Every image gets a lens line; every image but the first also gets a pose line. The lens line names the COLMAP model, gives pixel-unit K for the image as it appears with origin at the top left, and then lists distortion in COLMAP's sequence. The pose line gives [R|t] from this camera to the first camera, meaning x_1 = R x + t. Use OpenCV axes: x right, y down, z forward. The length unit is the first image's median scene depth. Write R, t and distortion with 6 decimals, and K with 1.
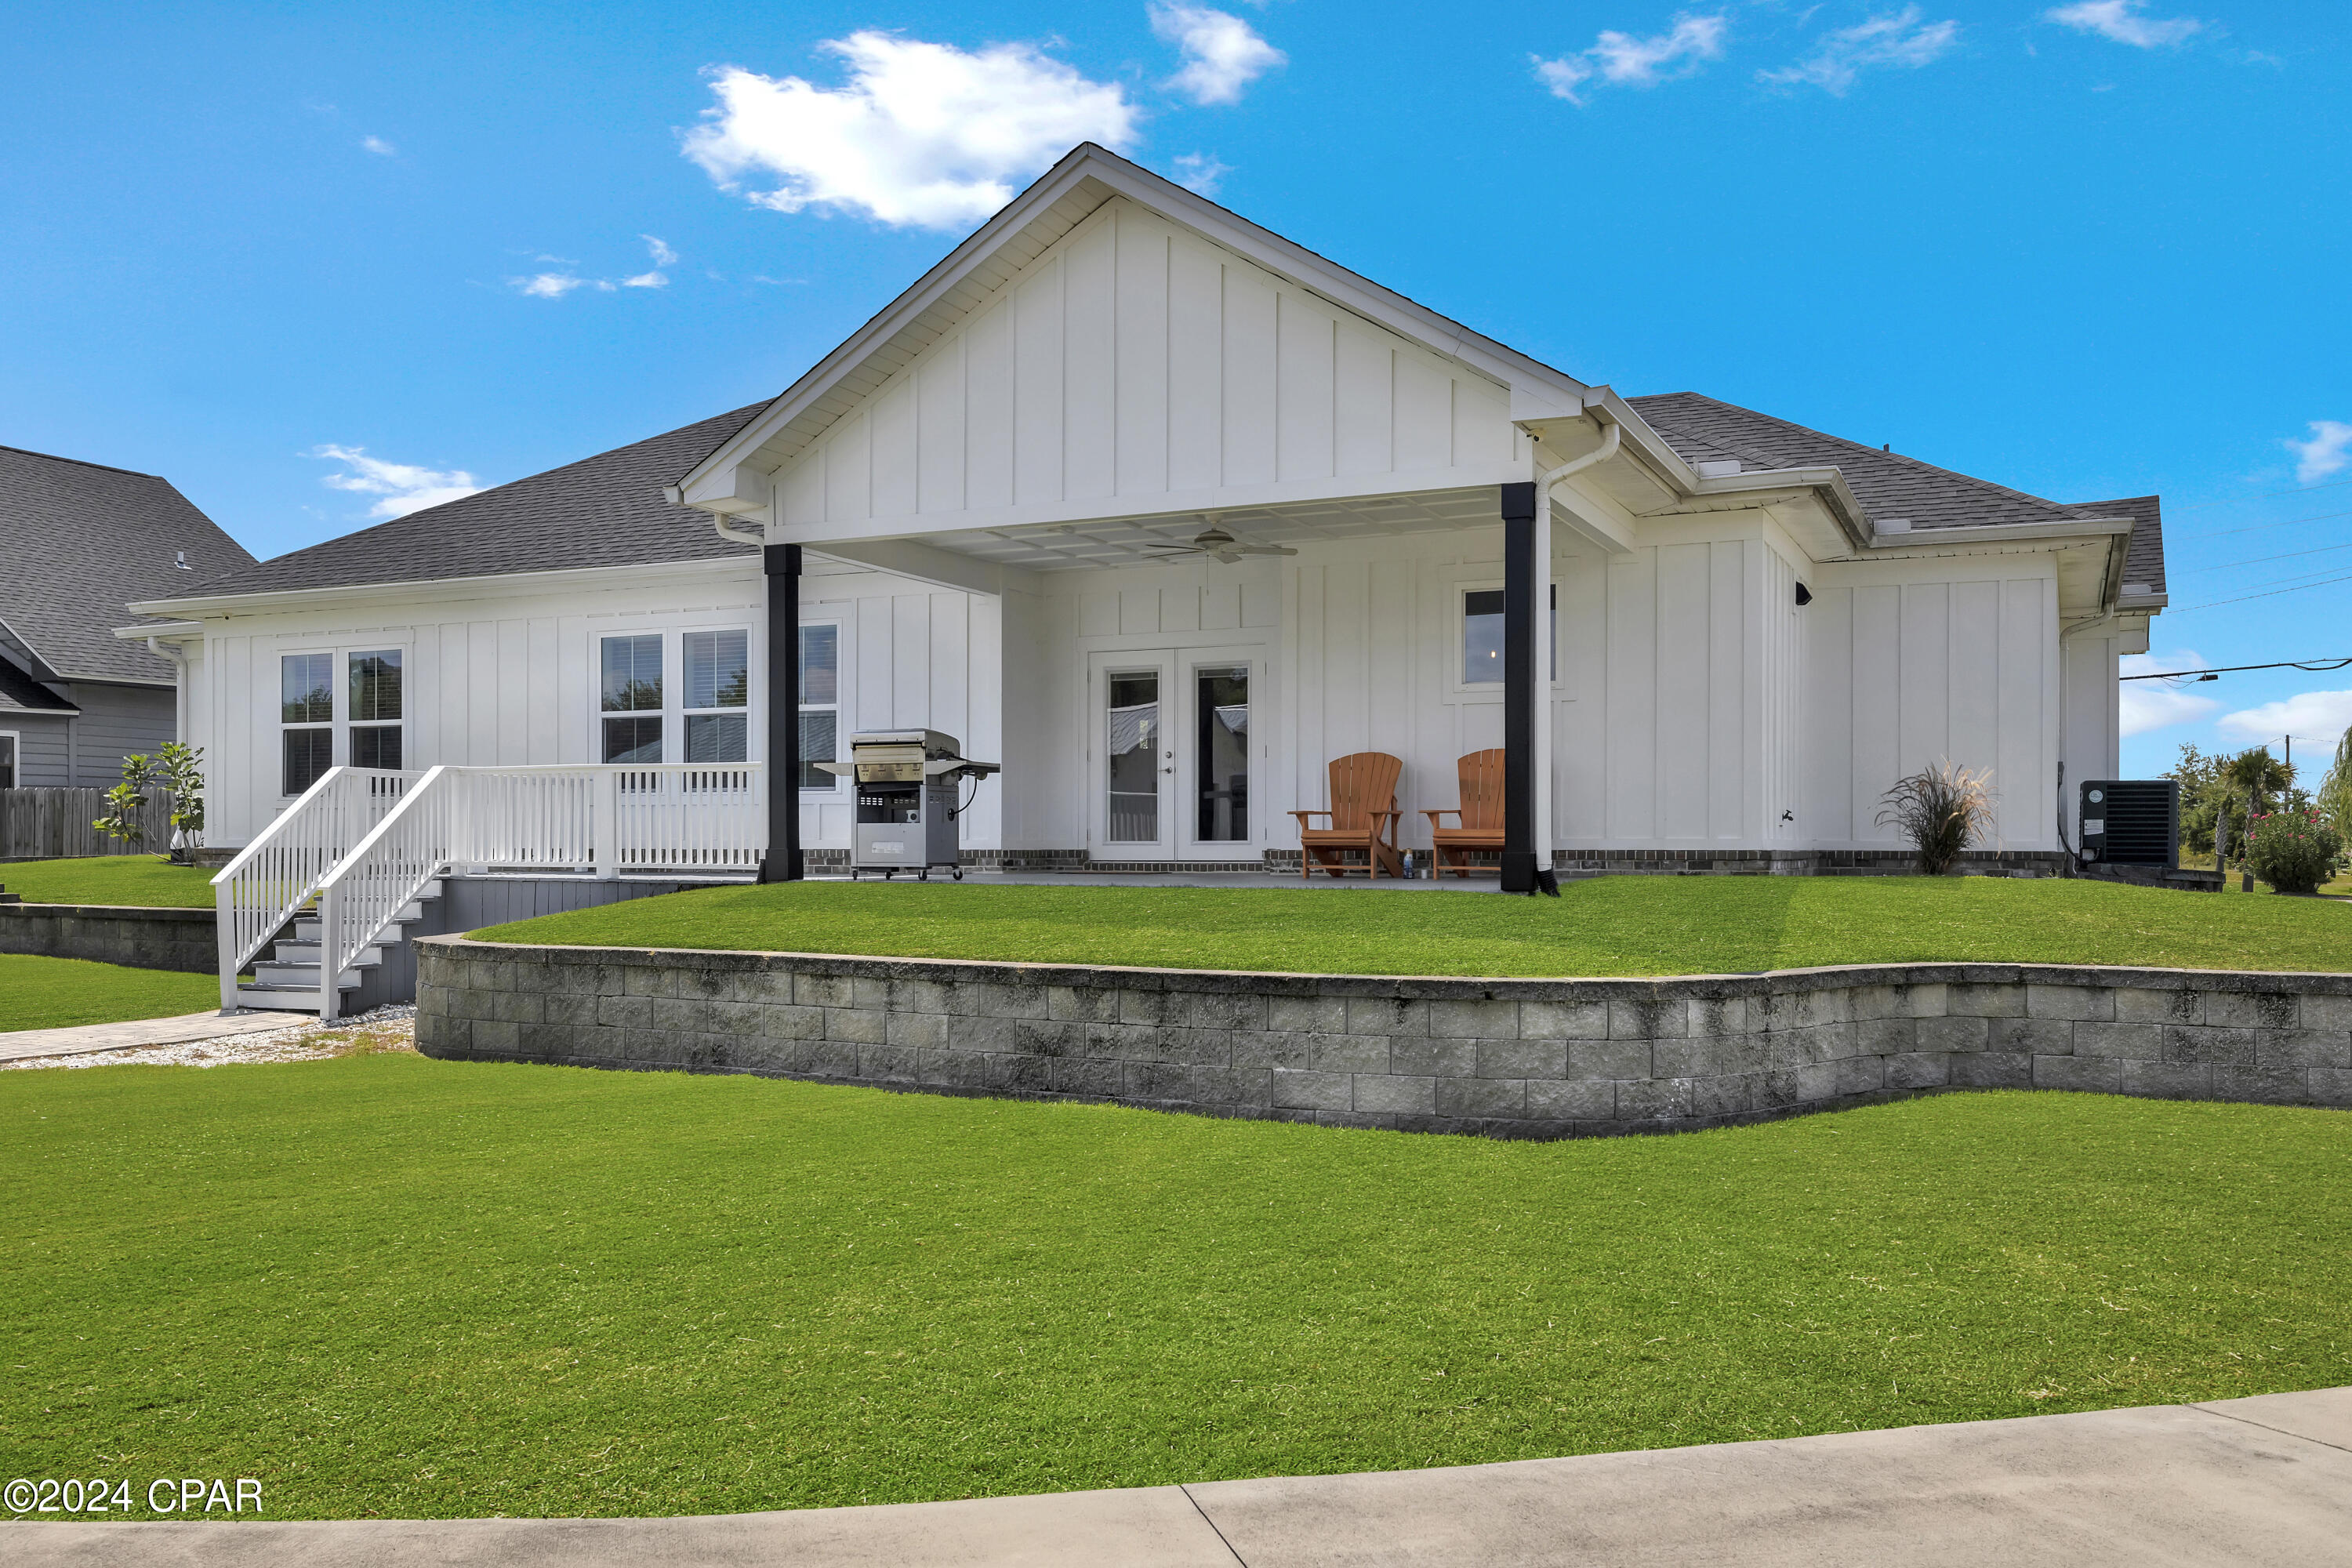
lens RADIAL K [[1995.0, 0, 1174.4], [0, 1995.0, 848.4], [0, 0, 1]] dist [0.070824, -0.001413]
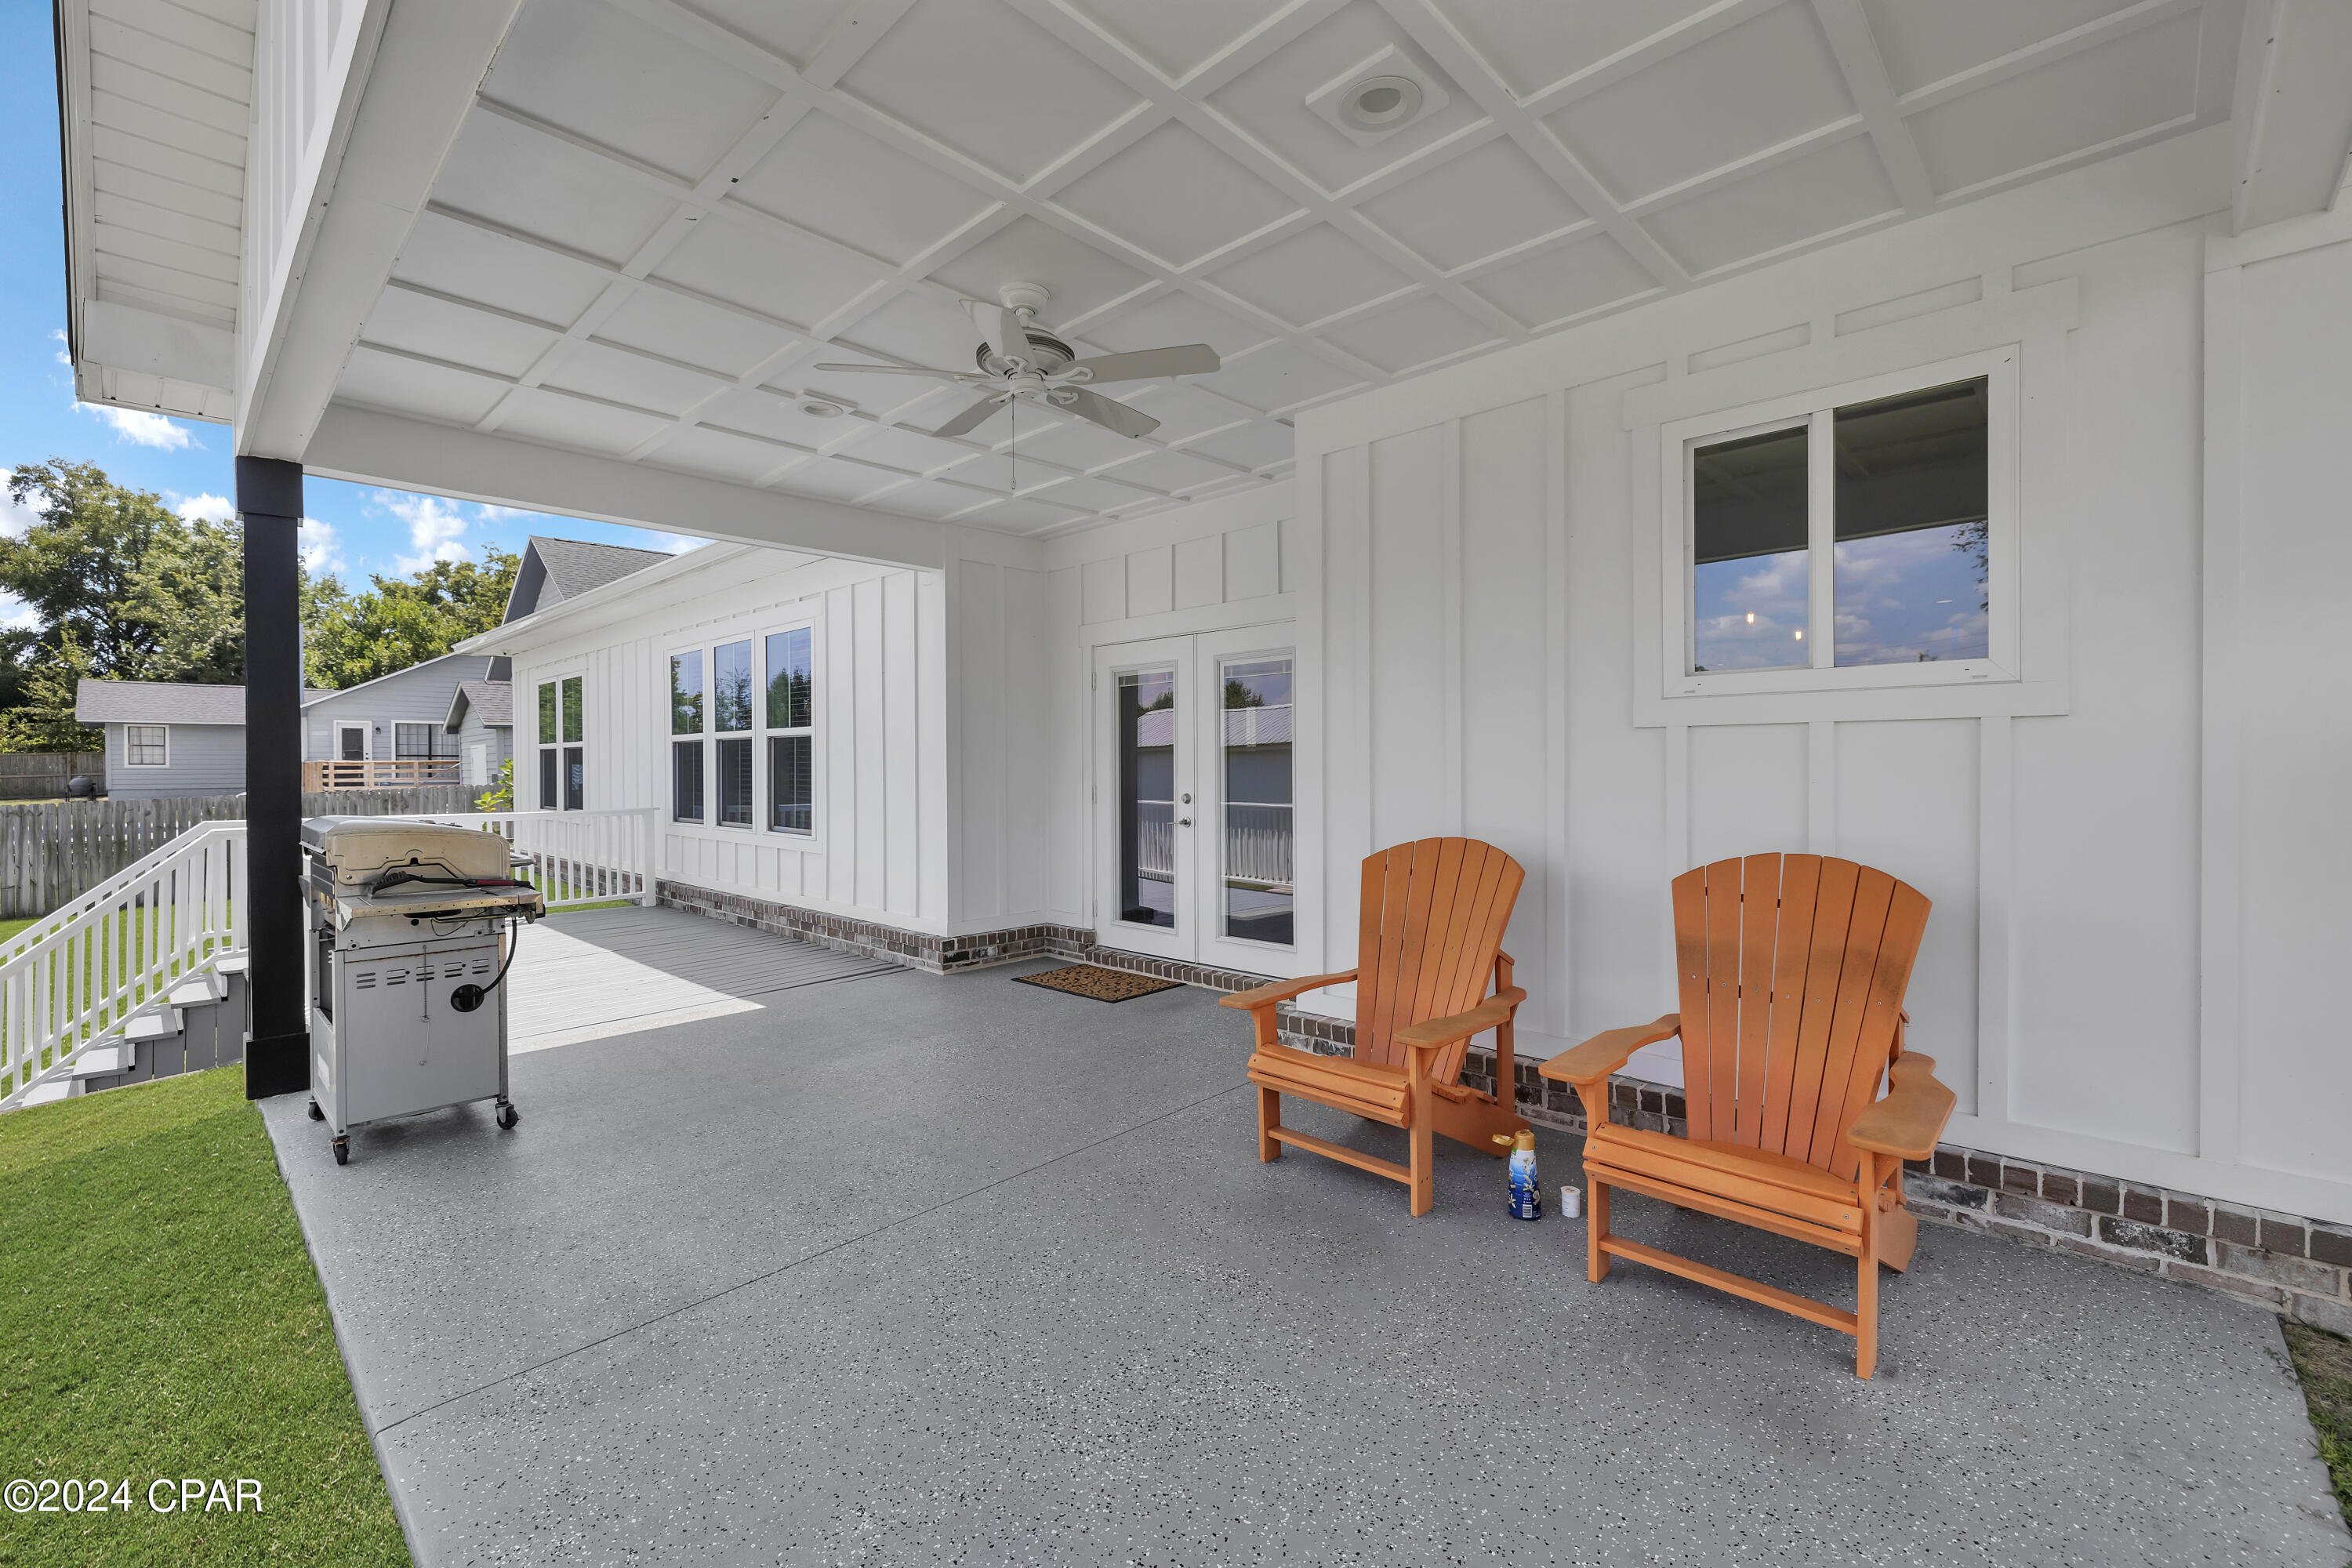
lens RADIAL K [[993.5, 0, 1175.0], [0, 993.5, 771.7], [0, 0, 1]] dist [0.000227, 0.000035]
pose [[0.939003, -0.001130, -0.343906, 0.103915], [0.003910, 0.999965, 0.007390, -0.057930], [0.343886, -0.008284, 0.938975, 0.698454]]
